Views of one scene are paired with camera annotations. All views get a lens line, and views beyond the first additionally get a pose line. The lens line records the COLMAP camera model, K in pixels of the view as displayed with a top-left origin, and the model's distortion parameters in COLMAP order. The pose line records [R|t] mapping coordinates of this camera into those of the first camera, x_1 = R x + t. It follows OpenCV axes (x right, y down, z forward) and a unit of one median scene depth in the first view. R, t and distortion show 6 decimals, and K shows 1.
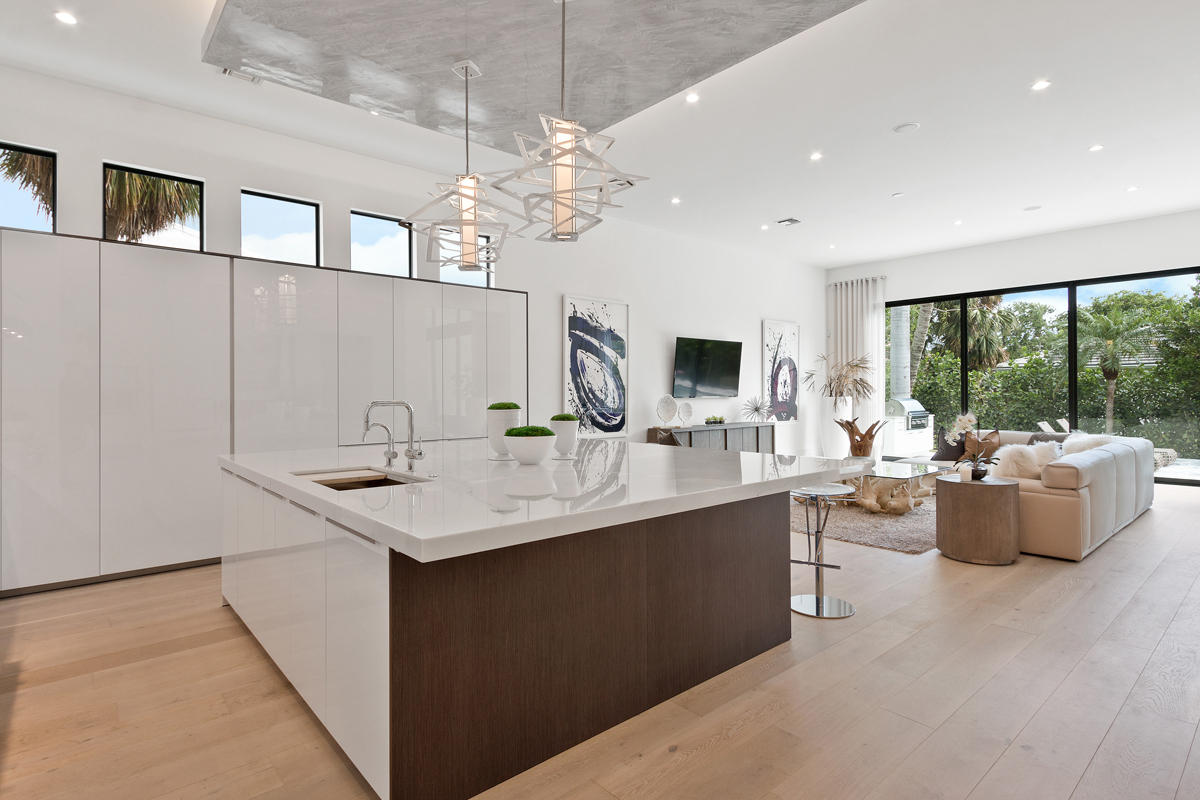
lens RADIAL K [[611.1, 0, 588.4], [0, 611.1, 388.5], [0, 0, 1]] dist [0.001839, -0.000161]
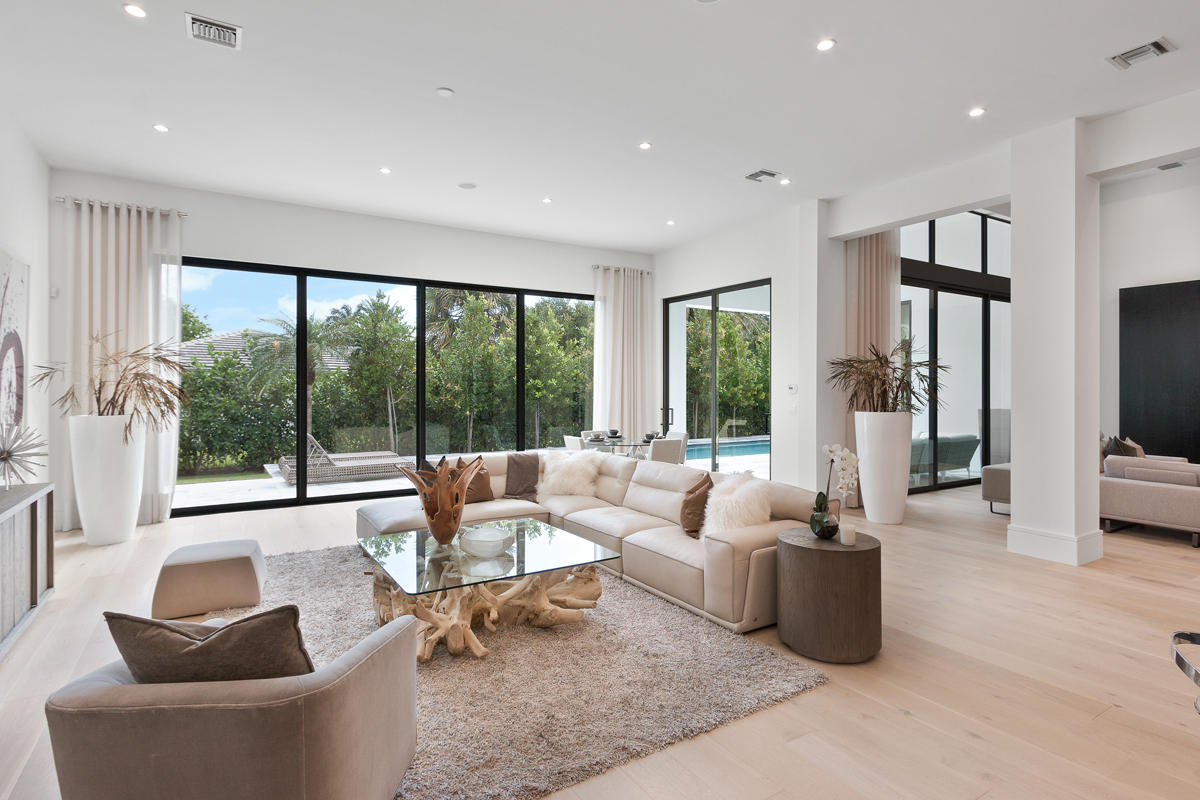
lens RADIAL K [[611.1, 0, 588.4], [0, 611.1, 388.5], [0, 0, 1]] dist [0.001839, -0.000161]
pose [[0.155143, 0.005340, 0.987878, -0.068915], [-0.007366, 0.999964, -0.004249, -0.012968], [-0.987865, -0.006617, 0.155176, 0.673964]]
